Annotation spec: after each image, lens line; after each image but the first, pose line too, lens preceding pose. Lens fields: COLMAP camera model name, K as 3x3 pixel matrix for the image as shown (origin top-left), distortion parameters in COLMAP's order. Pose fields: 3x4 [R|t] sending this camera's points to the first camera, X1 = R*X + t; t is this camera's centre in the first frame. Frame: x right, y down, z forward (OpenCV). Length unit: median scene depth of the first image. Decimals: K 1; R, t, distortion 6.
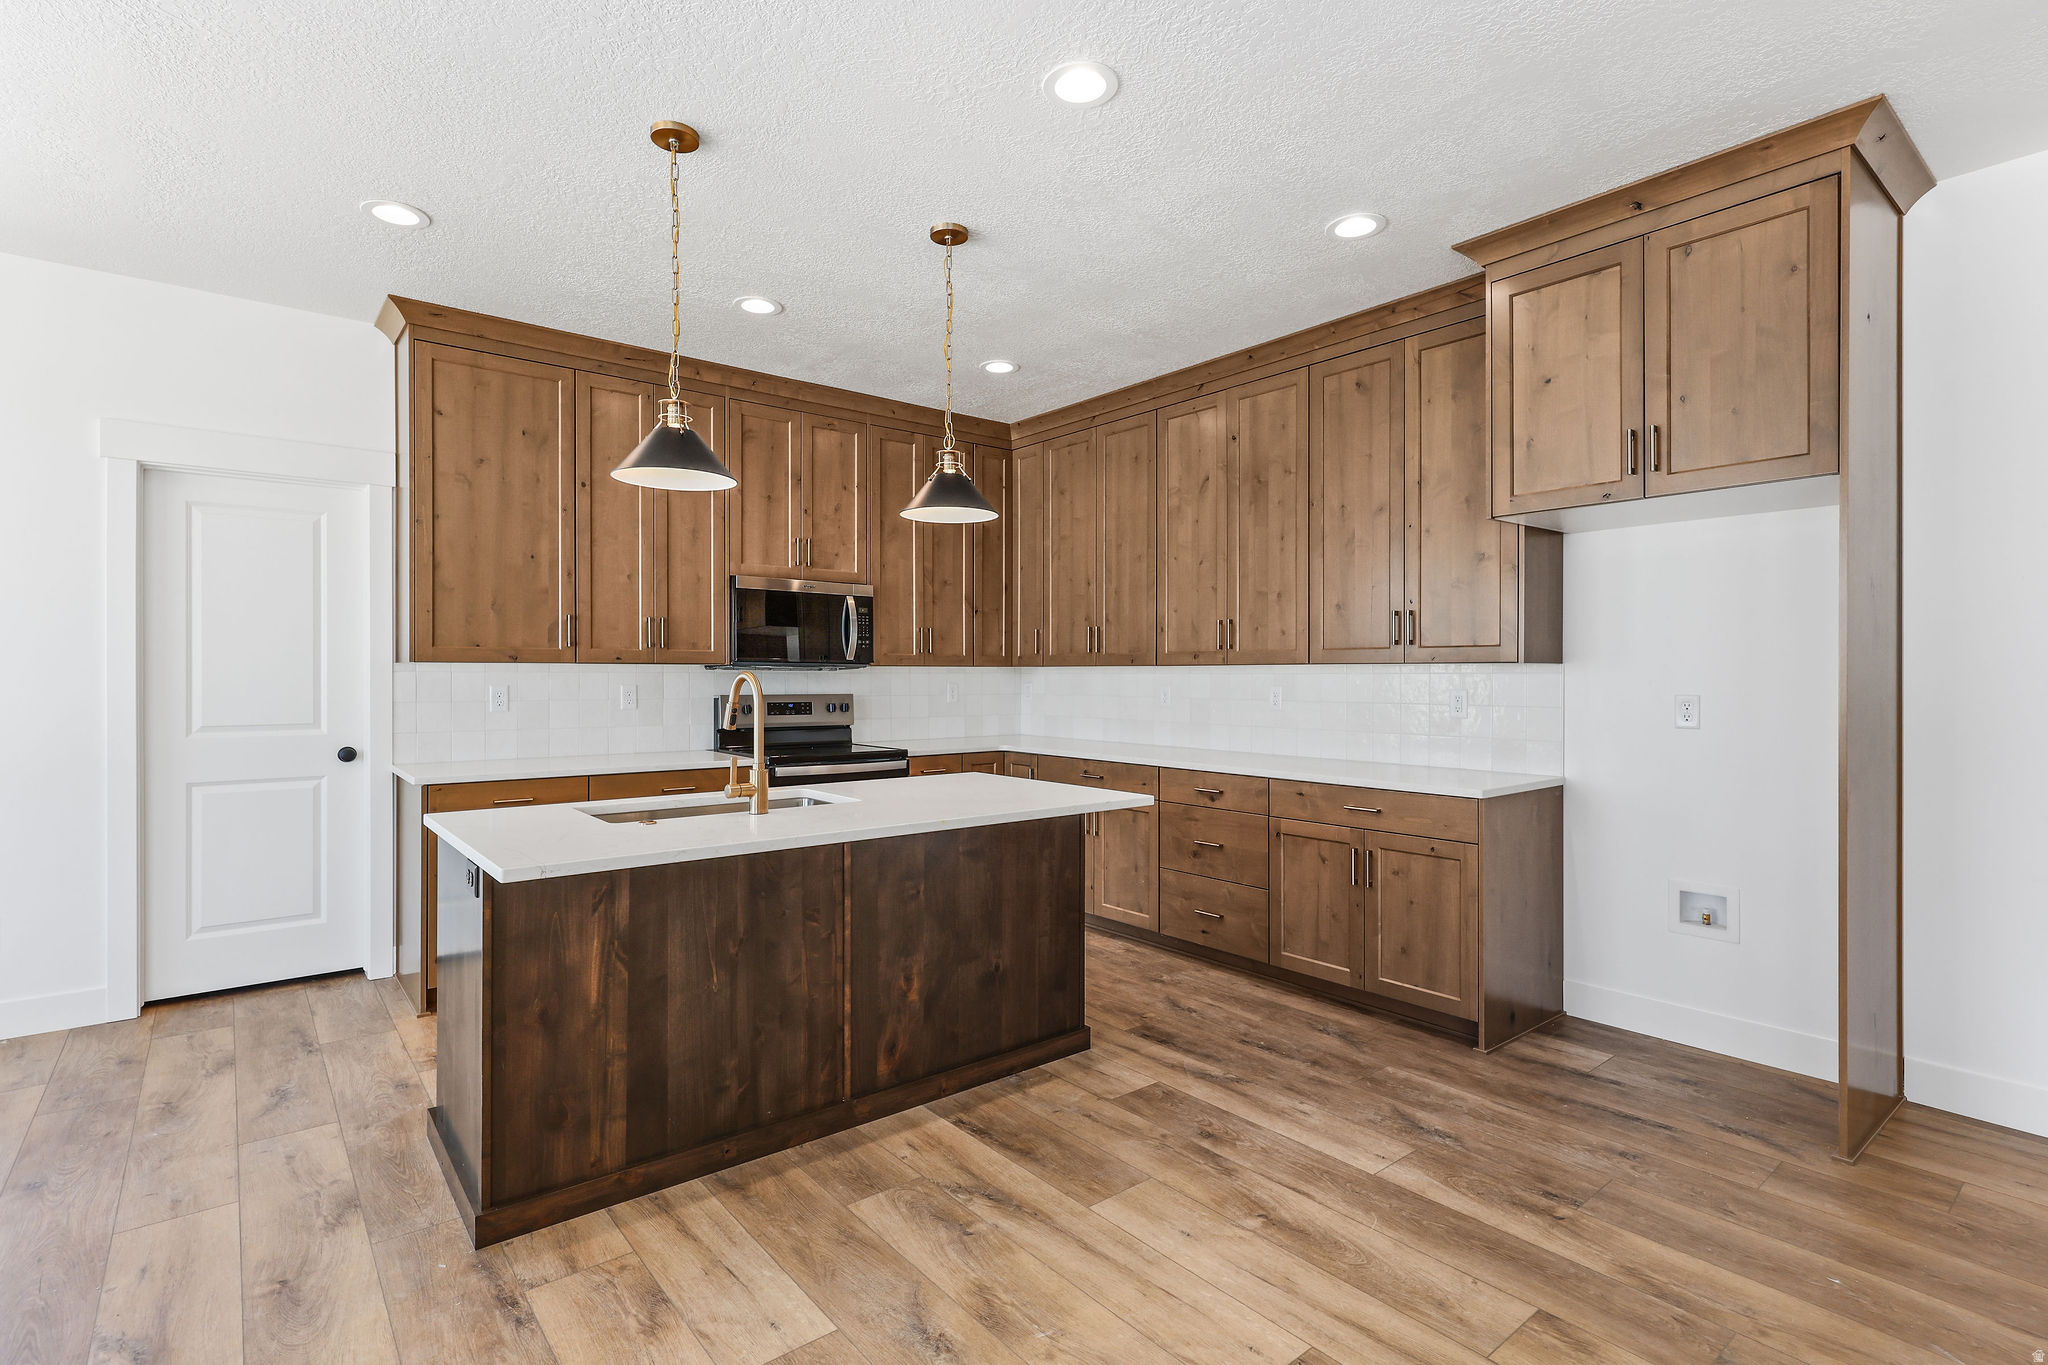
lens RADIAL K [[974.9, 0, 1013.5], [0, 974.9, 675.0], [0, 0, 1]] dist [0.002694, 0.000505]
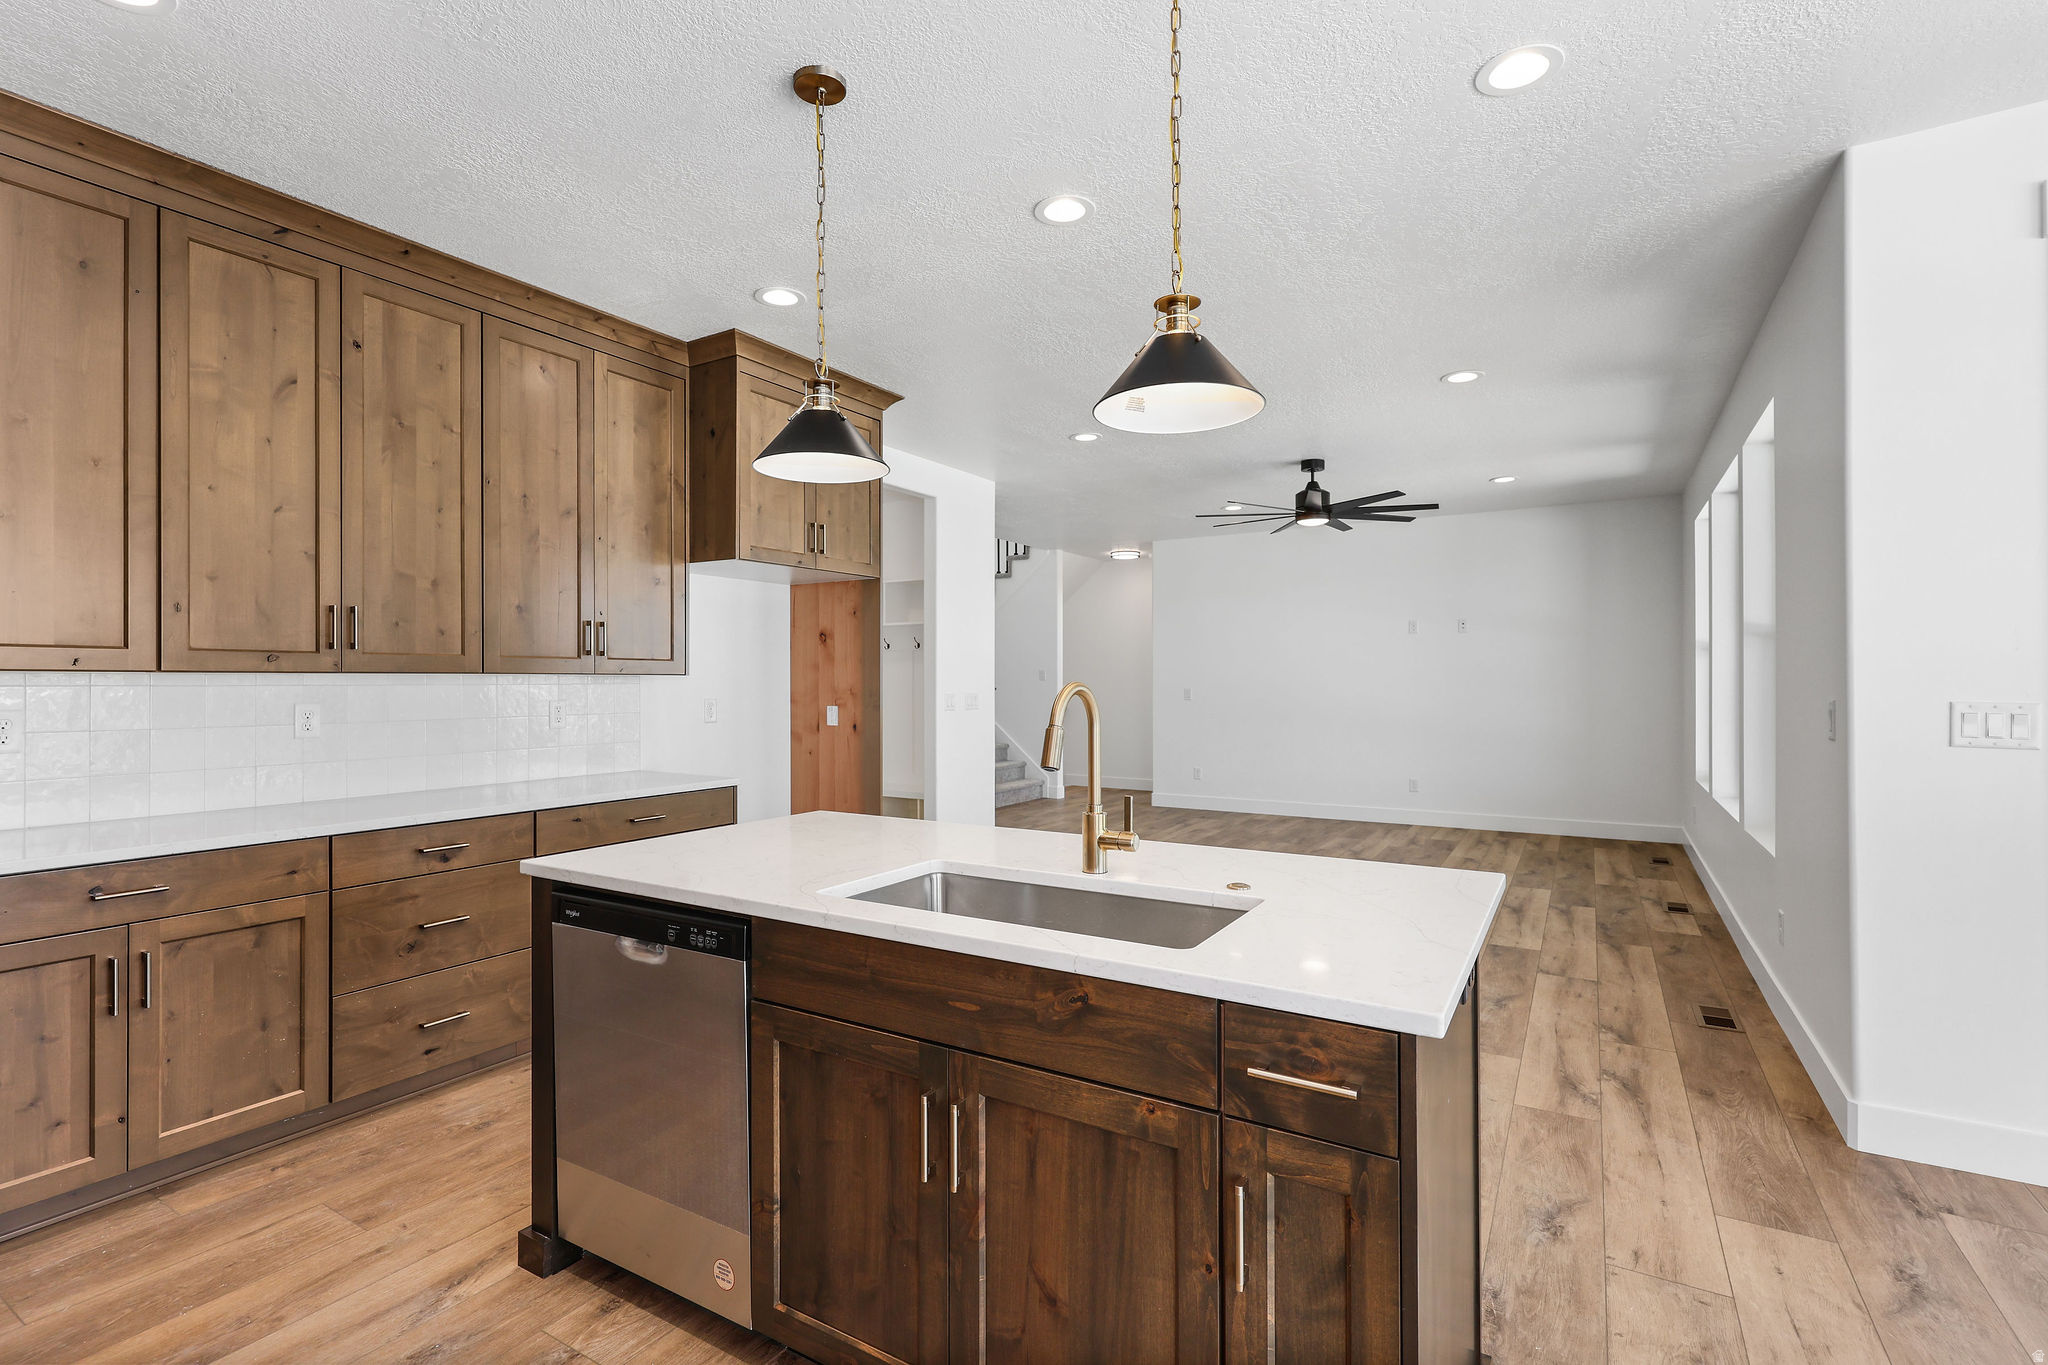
lens RADIAL K [[936.9, 0, 1009.6], [0, 936.9, 679.5], [0, 0, 1]] dist [-0.000410, 0.000006]
pose [[-0.329793, 0.002386, 0.944050, -0.692539], [0.003703, 0.999992, -0.001234, -0.003812], [-0.944046, 0.003089, -0.329799, 0.980086]]
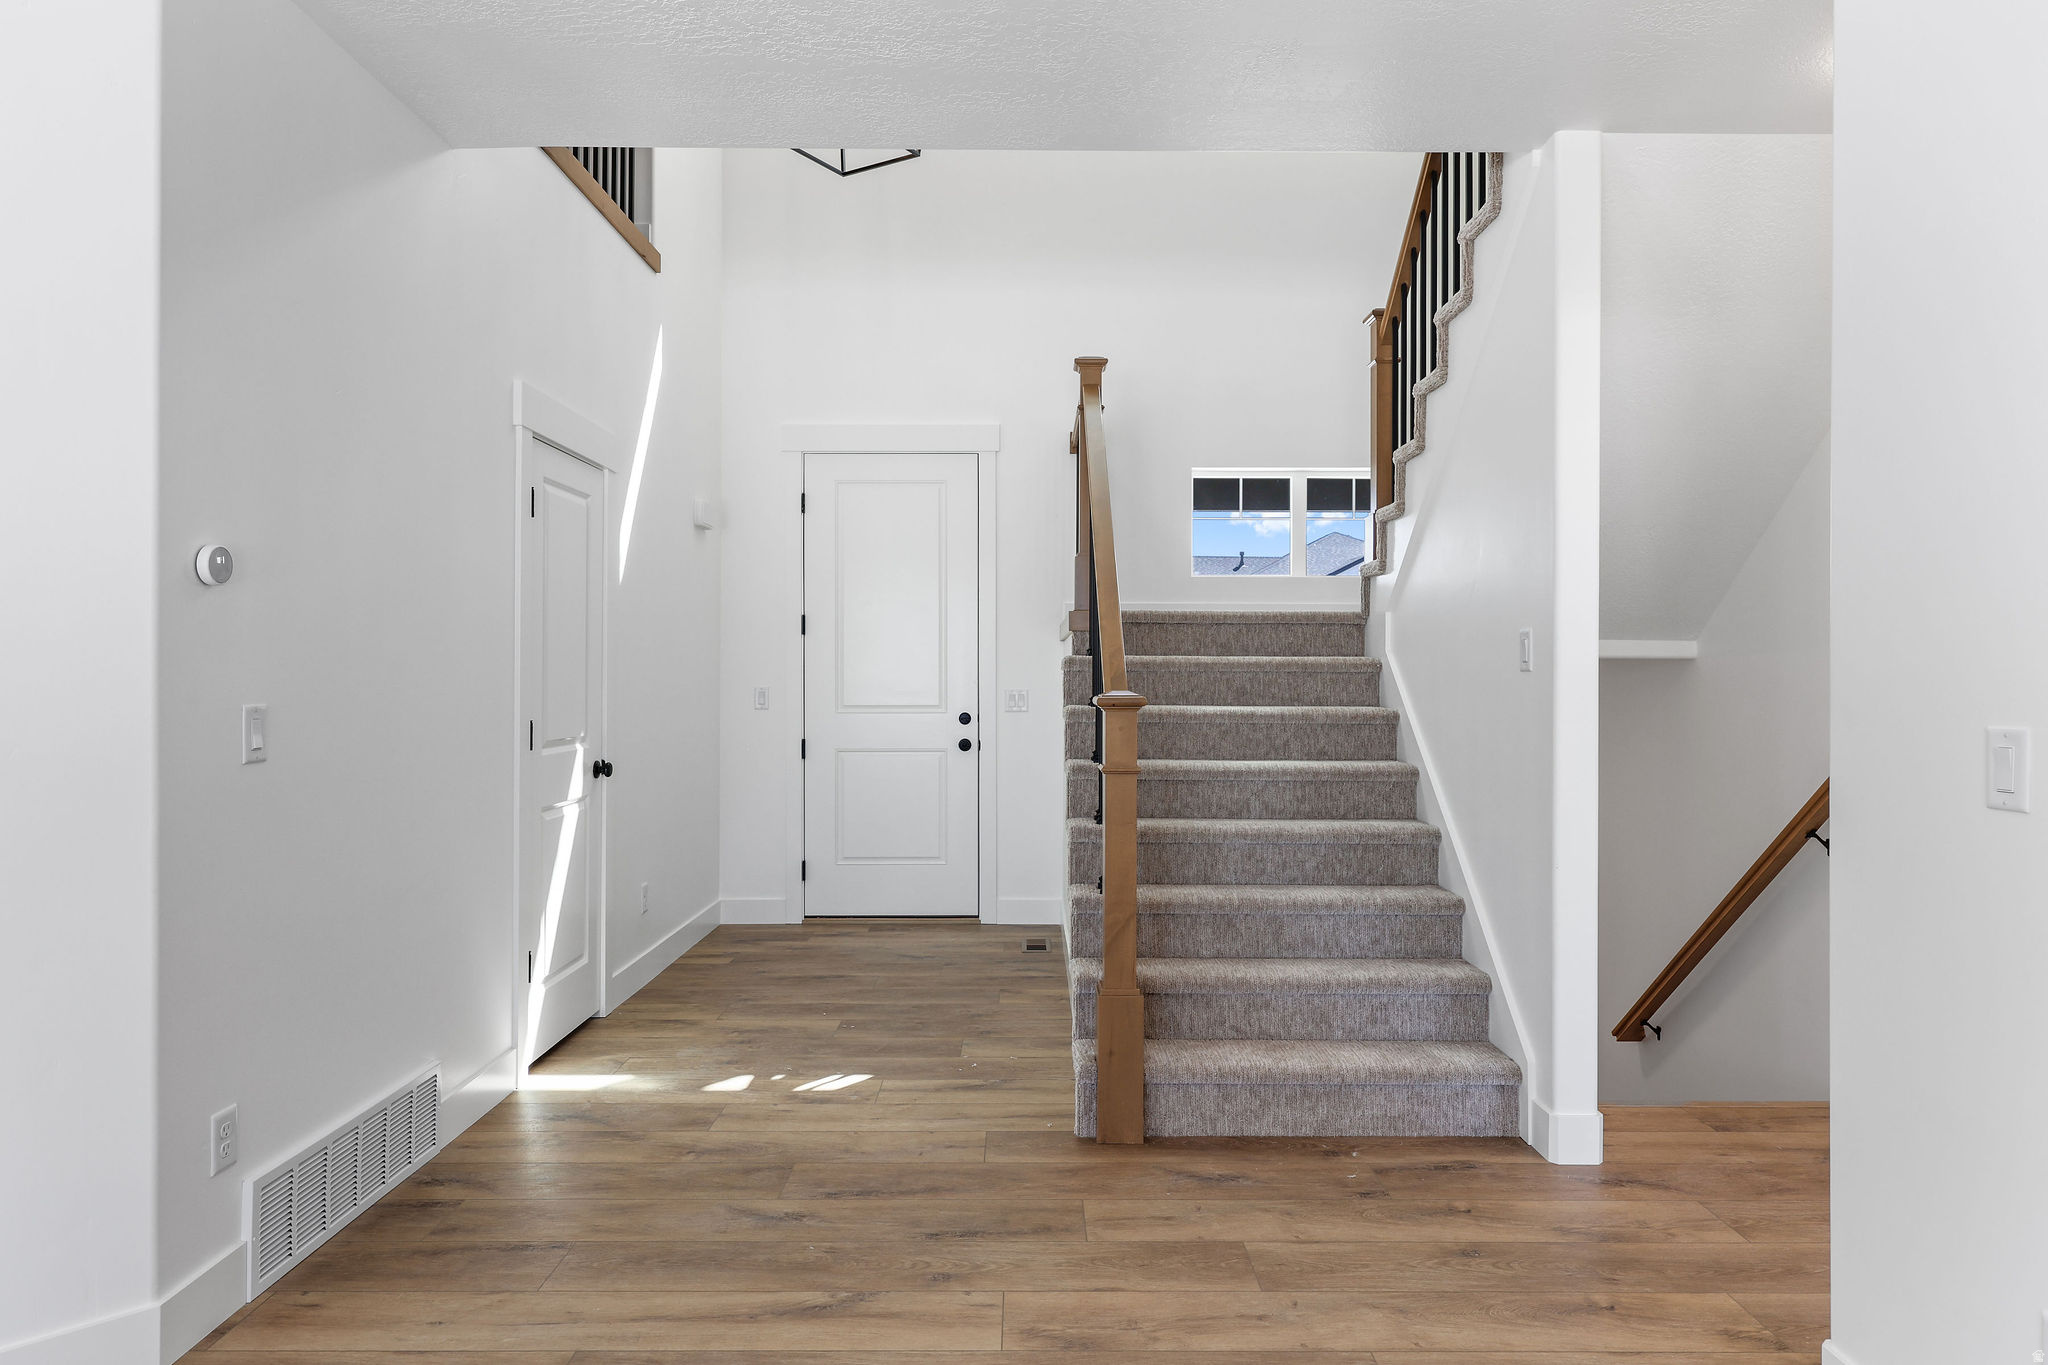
lens RADIAL K [[1260.9, 0, 1029.1], [0, 1260.9, 675.4], [0, 0, 1]] dist [0.021167, -0.000264]
pose [[0.632095, 0.003101, 0.774885, 0.995342], [-0.002563, 0.999995, -0.001911, 0.000356], [-0.774887, -0.000778, 0.632100, -0.395499]]
